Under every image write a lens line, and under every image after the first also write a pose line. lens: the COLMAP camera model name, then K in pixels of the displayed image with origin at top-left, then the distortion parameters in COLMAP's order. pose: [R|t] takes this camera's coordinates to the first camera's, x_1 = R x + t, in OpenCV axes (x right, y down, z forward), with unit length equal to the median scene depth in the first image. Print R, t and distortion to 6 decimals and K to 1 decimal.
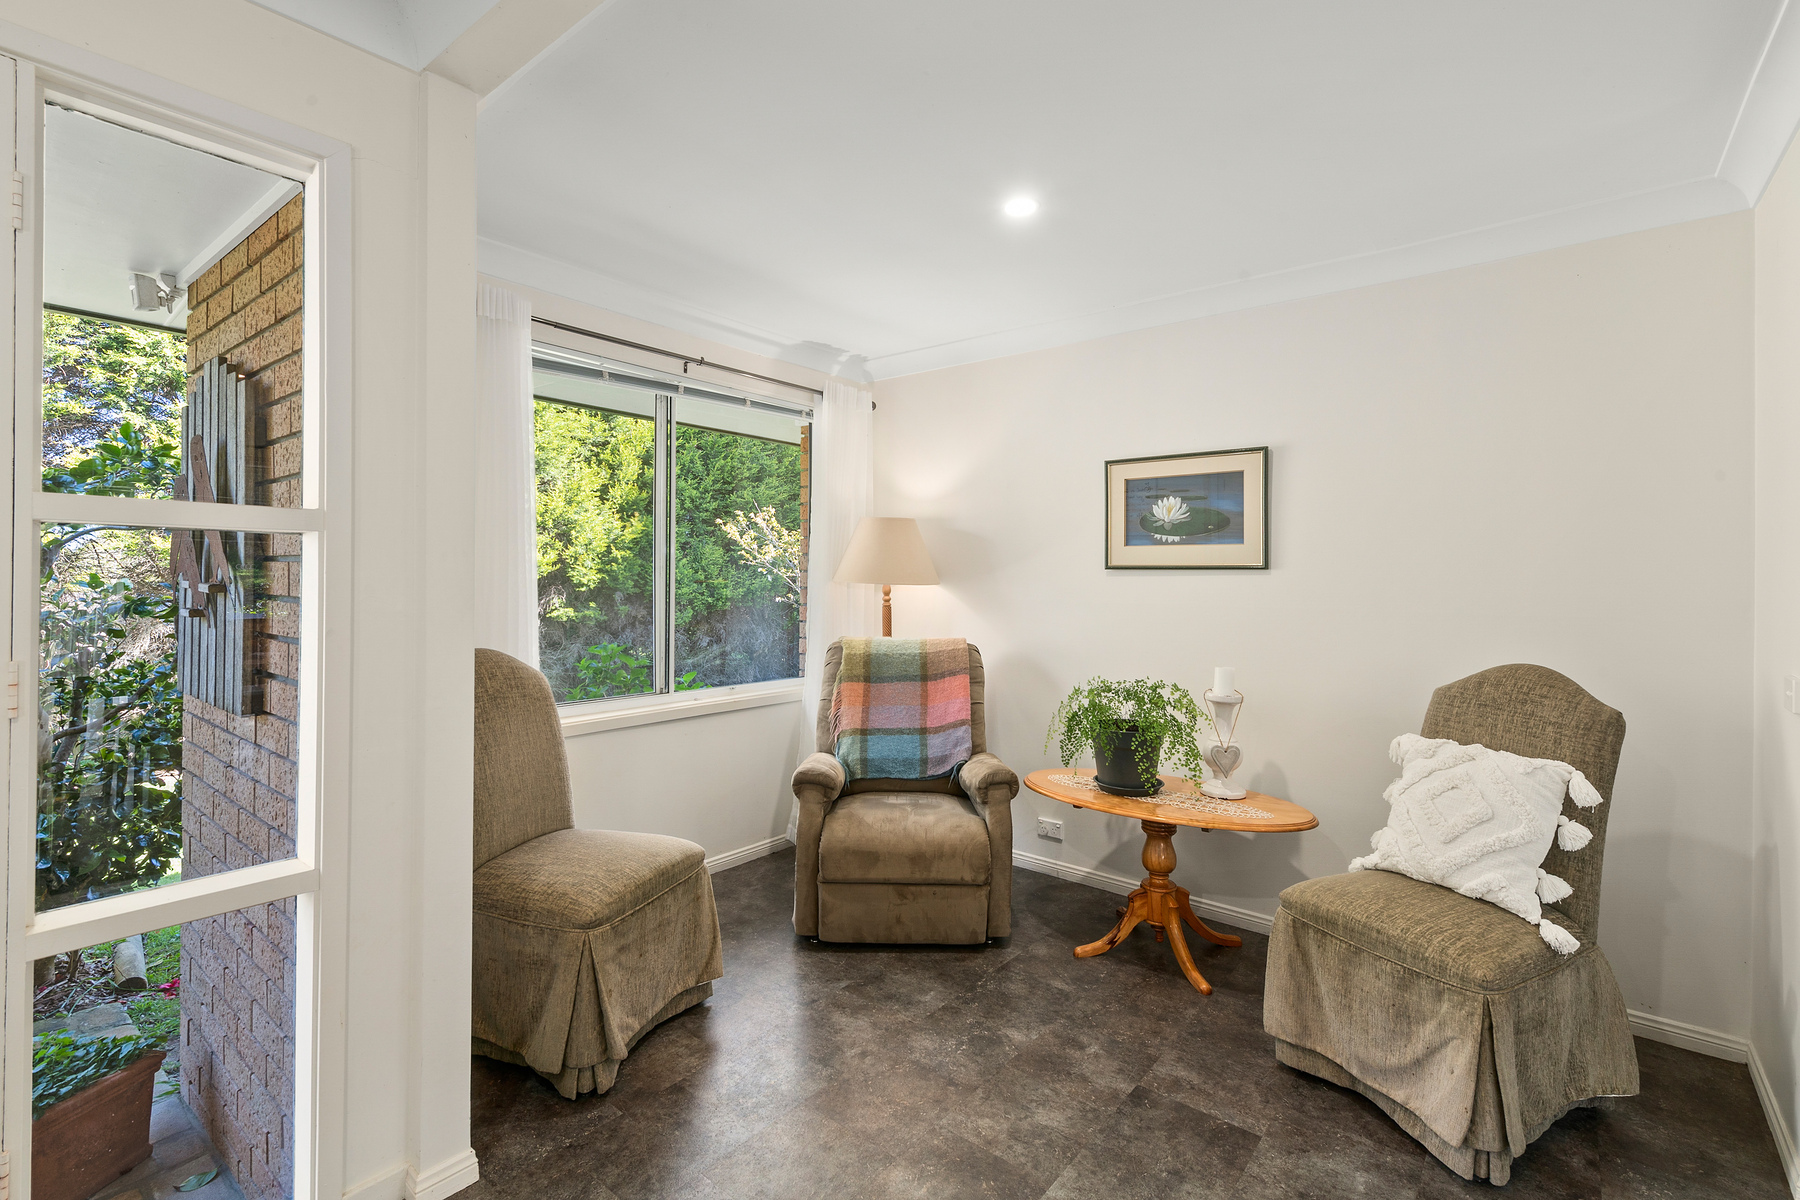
lens RADIAL K [[812.0, 0, 903.6], [0, 812.0, 589.8], [0, 0, 1]] dist [-0.002363, -0.000097]
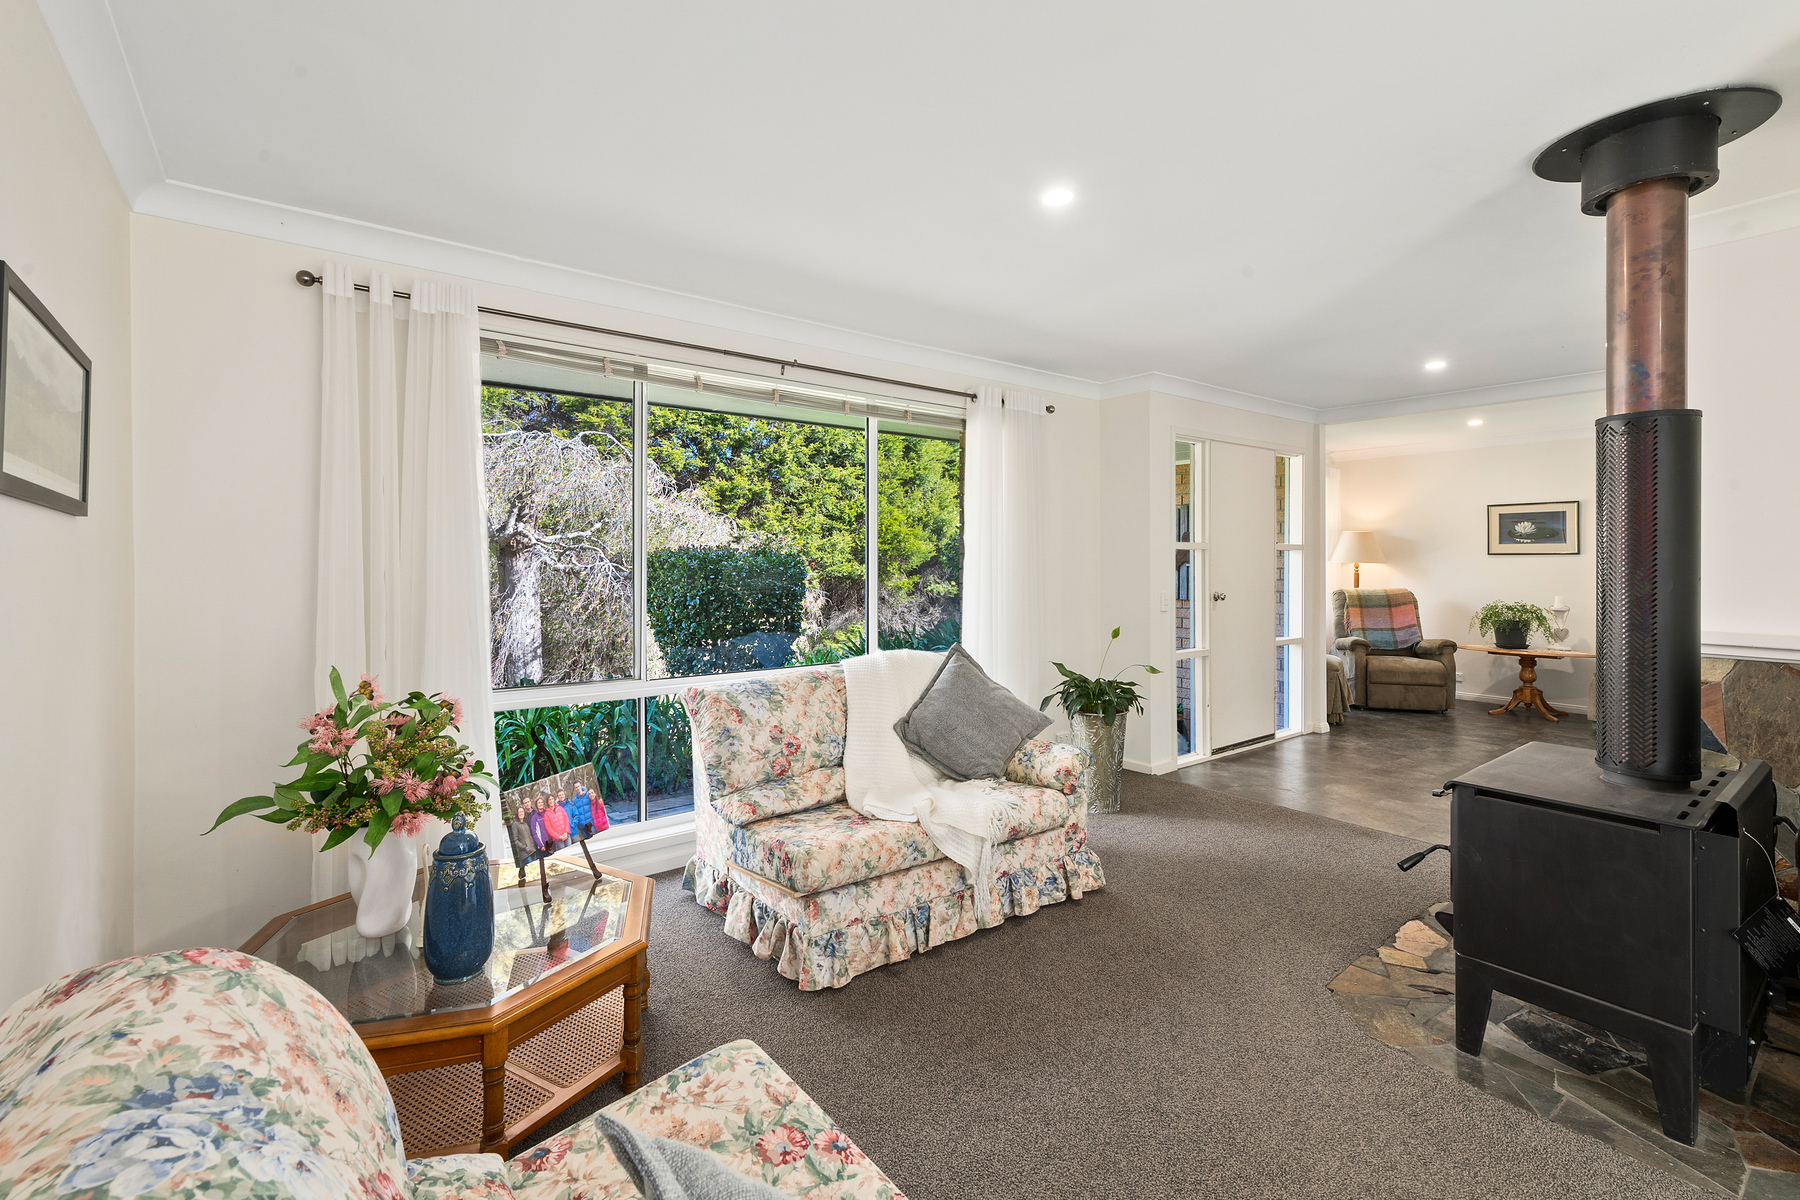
lens RADIAL K [[798.2, 0, 885.9], [0, 798.2, 574.7], [0, 0, 1]] dist [0.001088, 0.000120]
pose [[0.970973, -0.011081, -0.238934, -0.842214], [0.012693, 0.999906, 0.005210, -0.003722], [0.238854, -0.008091, 0.971022, -1.527048]]
